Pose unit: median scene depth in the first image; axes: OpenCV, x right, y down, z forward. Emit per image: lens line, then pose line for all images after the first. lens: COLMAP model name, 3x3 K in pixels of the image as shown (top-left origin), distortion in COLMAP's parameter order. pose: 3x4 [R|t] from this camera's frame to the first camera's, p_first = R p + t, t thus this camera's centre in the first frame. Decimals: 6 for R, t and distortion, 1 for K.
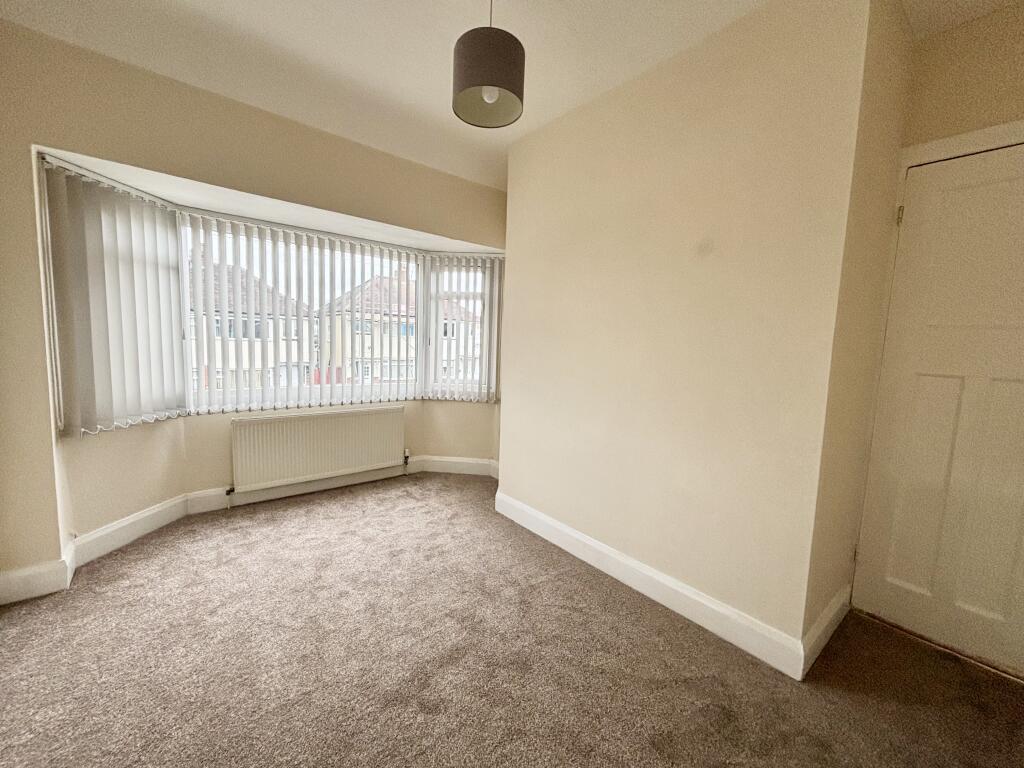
lens RADIAL K [[415.2, 0, 512.7], [0, 415.2, 381.4], [0, 0, 1]] dist [0.000342, 0.000679]
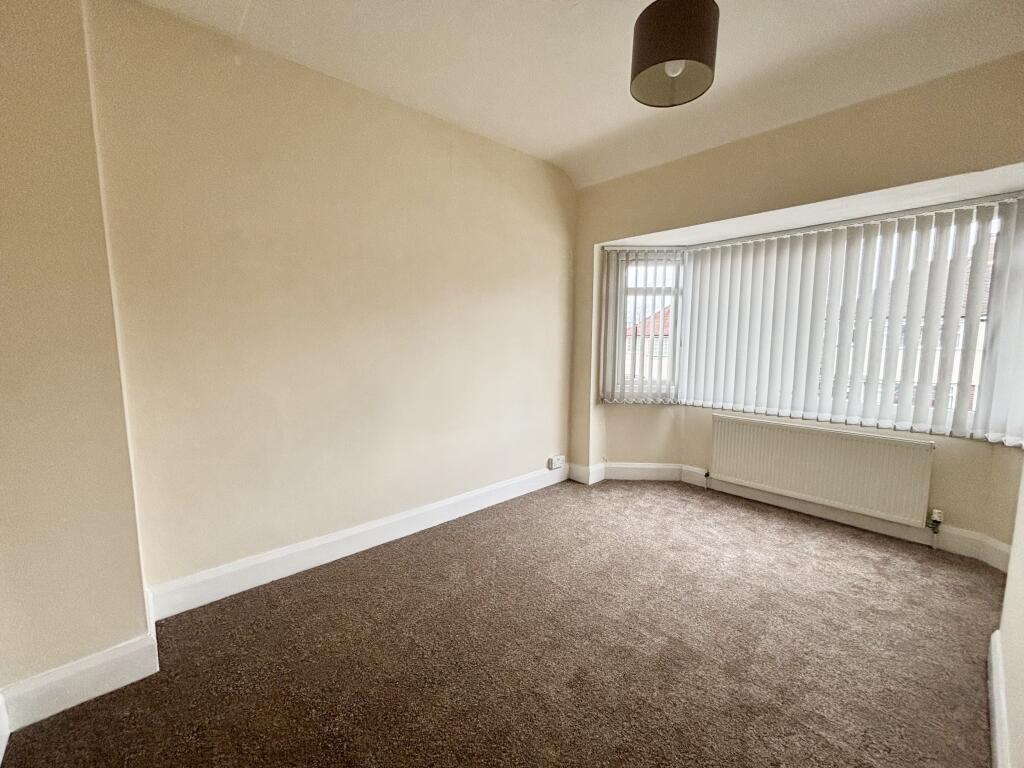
lens RADIAL K [[415.2, 0, 505.9], [0, 415.2, 388.0], [0, 0, 1]] dist [0.000342, 0.000679]
pose [[0.040628, 0.084774, -0.995572, 0.458679], [-0.092430, 0.992441, 0.080736, -0.024203], [0.994890, 0.088741, 0.048156, 0.344177]]
